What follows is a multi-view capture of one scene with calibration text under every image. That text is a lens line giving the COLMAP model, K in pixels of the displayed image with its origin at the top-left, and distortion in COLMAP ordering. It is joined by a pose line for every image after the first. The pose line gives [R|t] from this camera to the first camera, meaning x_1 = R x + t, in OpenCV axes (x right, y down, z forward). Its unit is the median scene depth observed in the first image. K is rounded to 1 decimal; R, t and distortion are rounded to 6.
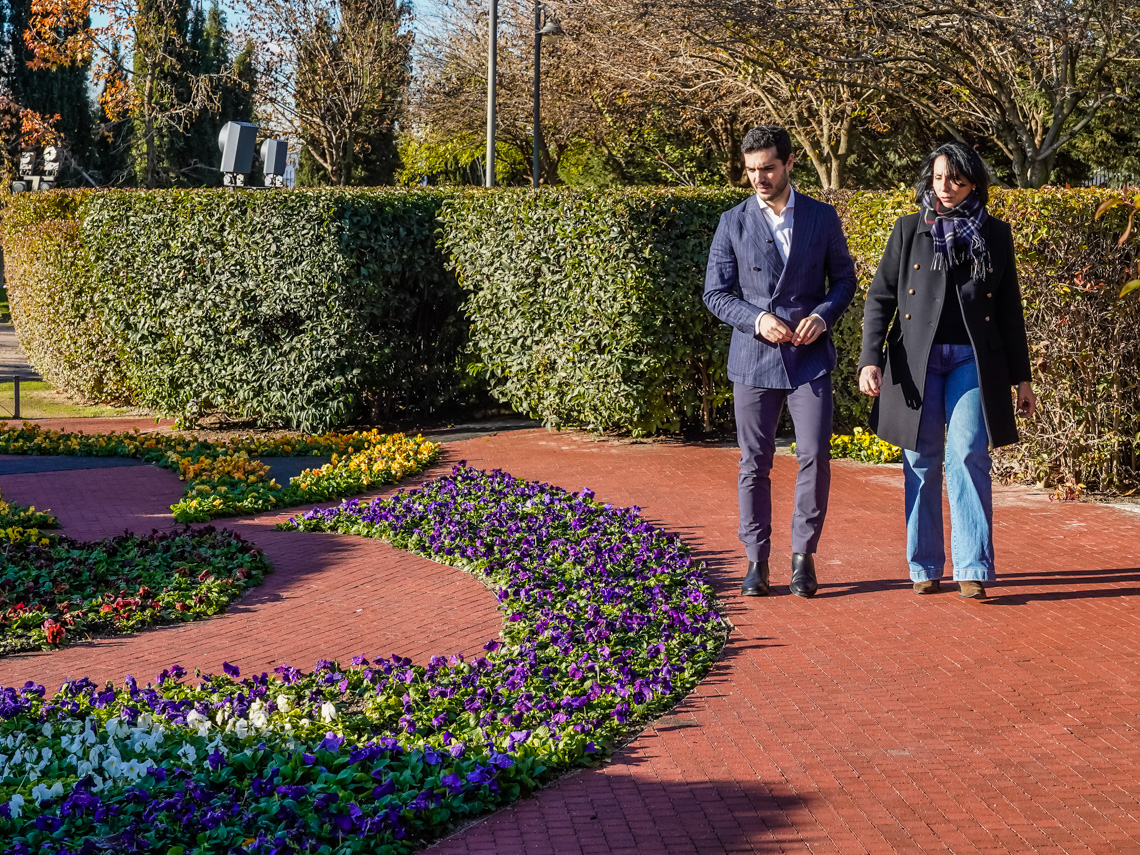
lens RADIAL K [[1789.6, 0, 569.9], [0, 1789.6, 426.8], [0, 0, 1]] dist [-0.013961, 0.000000]
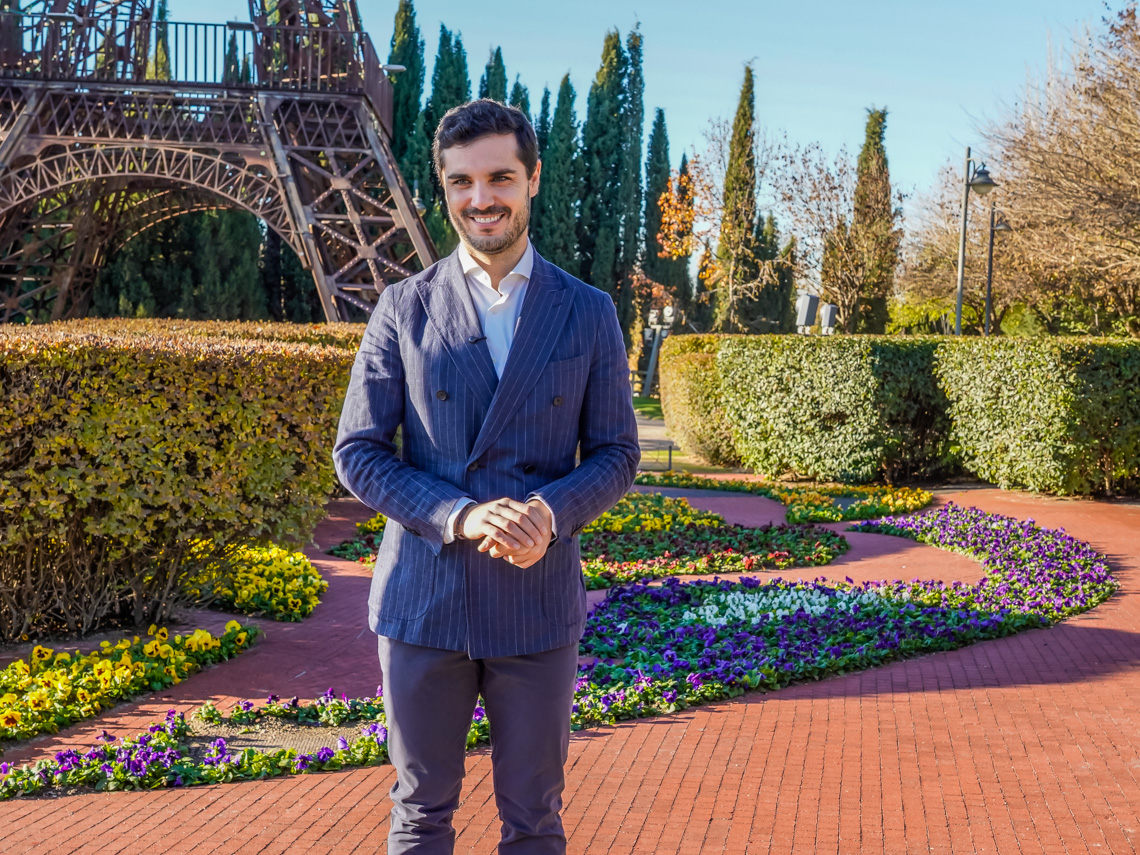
lens RADIAL K [[1456.4, 0, 585.8], [0, 1456.4, 476.1], [0, 0, 1]] dist [0.010534, 0.000000]
pose [[0.963953, 0.035839, -0.263649, -0.027338], [-0.045089, 0.998559, -0.029117, 0.044180], [0.262225, 0.039955, 0.964179, -0.340600]]
